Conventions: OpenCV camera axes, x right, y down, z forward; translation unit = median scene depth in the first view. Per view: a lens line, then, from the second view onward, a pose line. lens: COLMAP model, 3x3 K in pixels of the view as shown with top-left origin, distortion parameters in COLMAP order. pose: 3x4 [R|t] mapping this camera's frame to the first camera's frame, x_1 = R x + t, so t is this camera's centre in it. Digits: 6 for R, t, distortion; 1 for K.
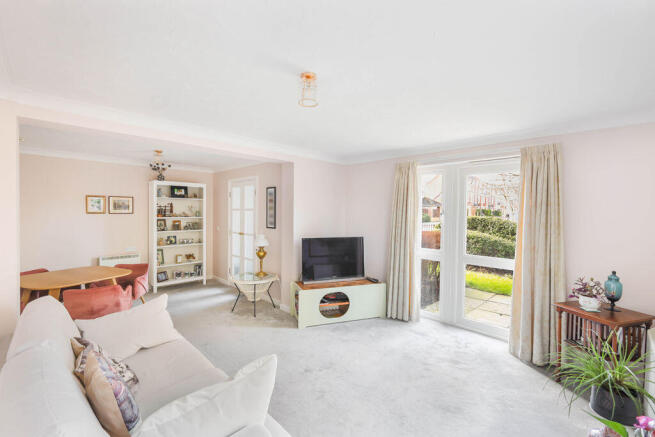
lens RADIAL K [[282.5, 0, 331.9], [0, 282.5, 218.3], [0, 0, 1]] dist [-0.017714, -0.000199]
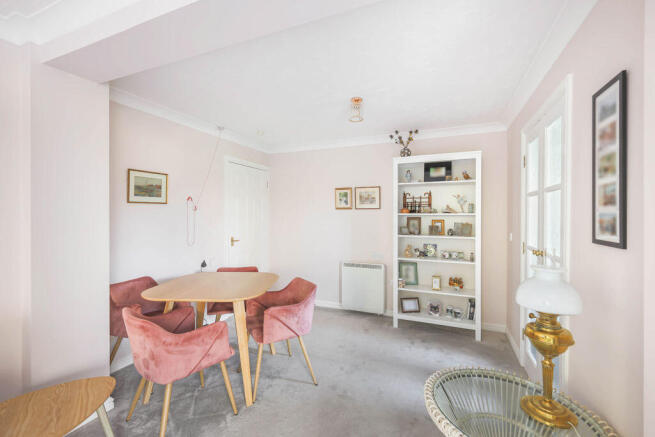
lens RADIAL K [[282.5, 0, 331.9], [0, 282.5, 218.3], [0, 0, 1]] dist [-0.017714, -0.000199]
pose [[0.361478, 0.000962, -0.932380, -0.061839], [-0.020761, 0.999760, -0.007018, 0.014278], [0.932150, 0.021894, 0.361411, 0.572203]]
